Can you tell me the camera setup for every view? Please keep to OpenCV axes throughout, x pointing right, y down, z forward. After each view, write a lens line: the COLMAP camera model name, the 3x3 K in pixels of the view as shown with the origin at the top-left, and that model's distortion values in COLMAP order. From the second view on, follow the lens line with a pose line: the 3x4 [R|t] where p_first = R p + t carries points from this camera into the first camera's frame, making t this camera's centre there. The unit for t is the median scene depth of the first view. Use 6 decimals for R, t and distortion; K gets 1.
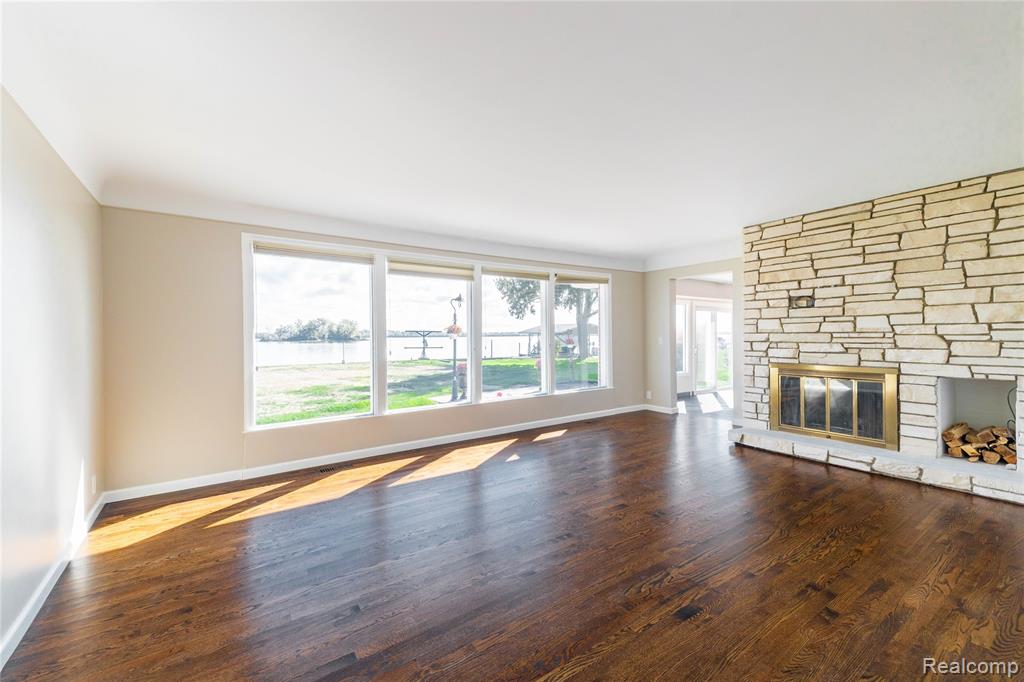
lens RADIAL K [[421.8, 0, 512.4], [0, 421.8, 337.8], [0, 0, 1]] dist [0.039787, -0.008865]
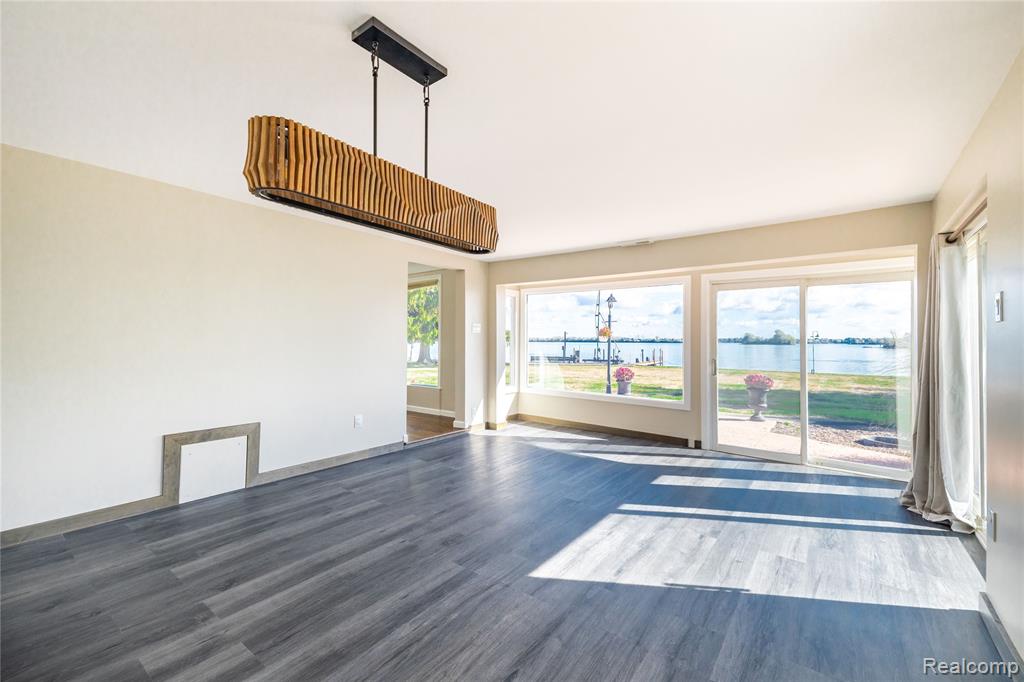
lens RADIAL K [[421.8, 0, 508.6], [0, 421.8, 341.9], [0, 0, 1]] dist [0.039787, -0.008865]
pose [[0.283814, 0.013515, -0.958784, 1.873548], [-0.015437, 0.999835, 0.009524, -0.004228], [0.958755, 0.012098, 0.283976, 1.308721]]
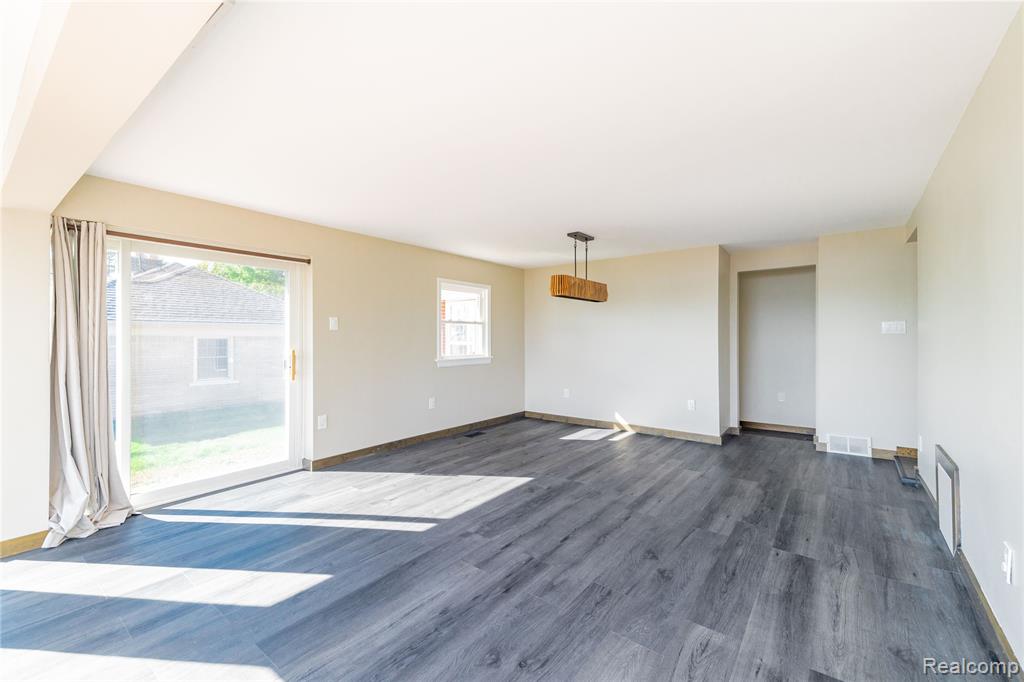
lens RADIAL K [[421.8, 0, 517.4], [0, 421.8, 338.5], [0, 0, 1]] dist [0.039787, -0.008865]
pose [[-0.293723, 0.007997, 0.955857, 0.571440], [0.010396, 0.999933, -0.005171, 0.002837], [-0.955834, 0.008419, -0.293786, 1.767721]]
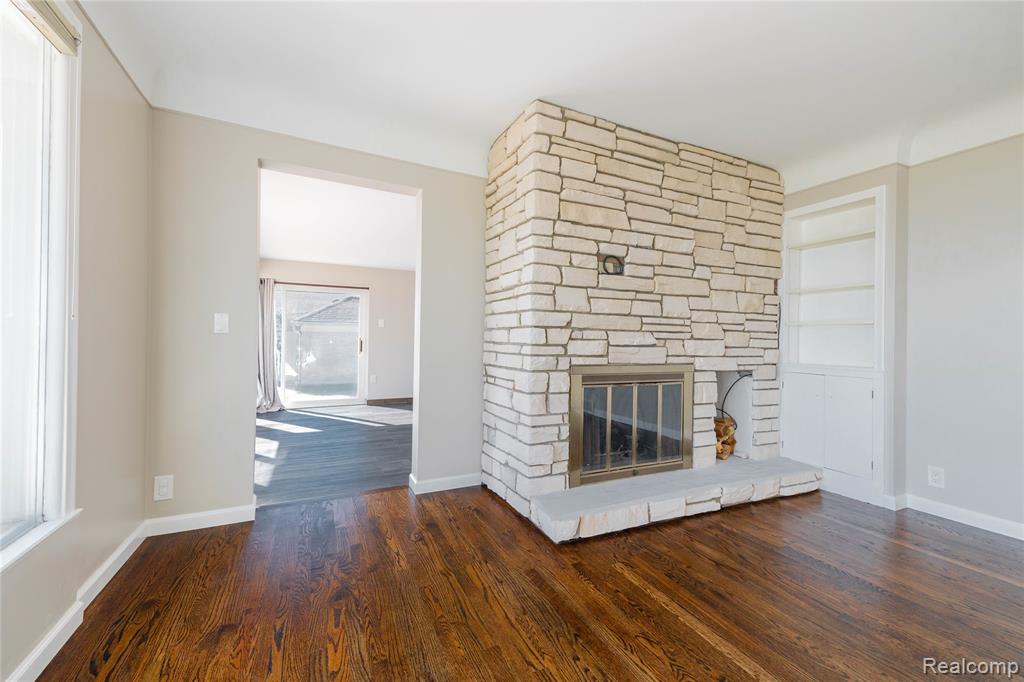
lens RADIAL K [[421.8, 0, 519.7], [0, 421.8, 335.9], [0, 0, 1]] dist [0.039787, -0.008865]
pose [[0.161163, 0.019836, 0.986729, 0.057105], [-0.011726, 0.999766, -0.018183, 0.033236], [-0.986858, -0.008640, 0.161357, 1.080050]]
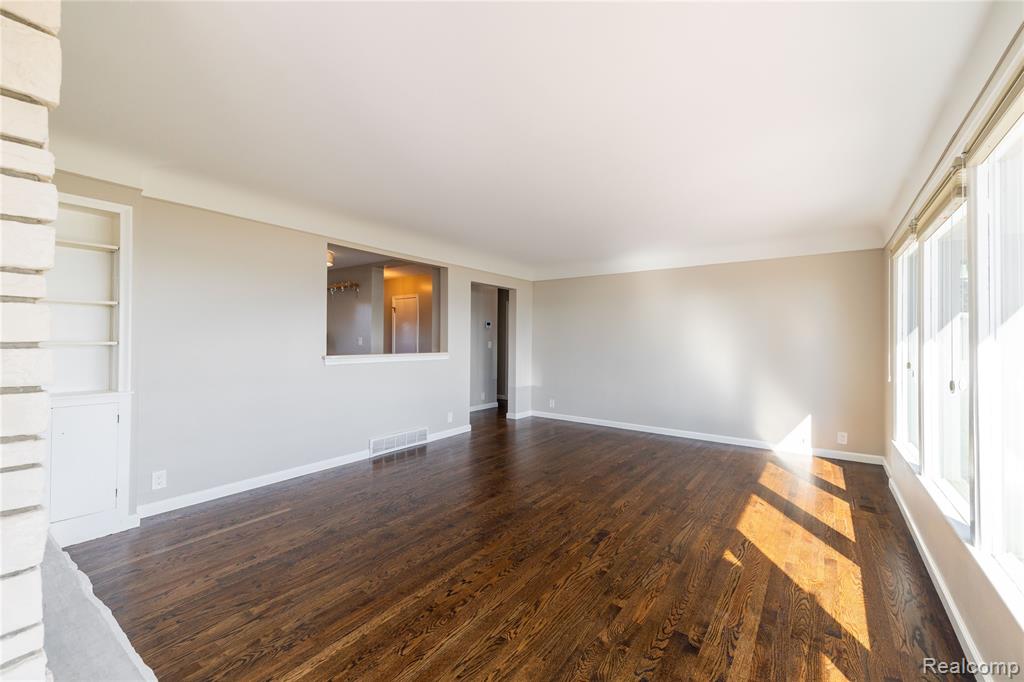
lens RADIAL K [[421.8, 0, 504.5], [0, 421.8, 339.6], [0, 0, 1]] dist [0.039787, -0.008865]
pose [[-0.951513, 0.002802, -0.307595, 0.464825], [0.001141, 0.999984, 0.005579, -0.017183], [0.307606, 0.004957, -0.951501, 1.446377]]
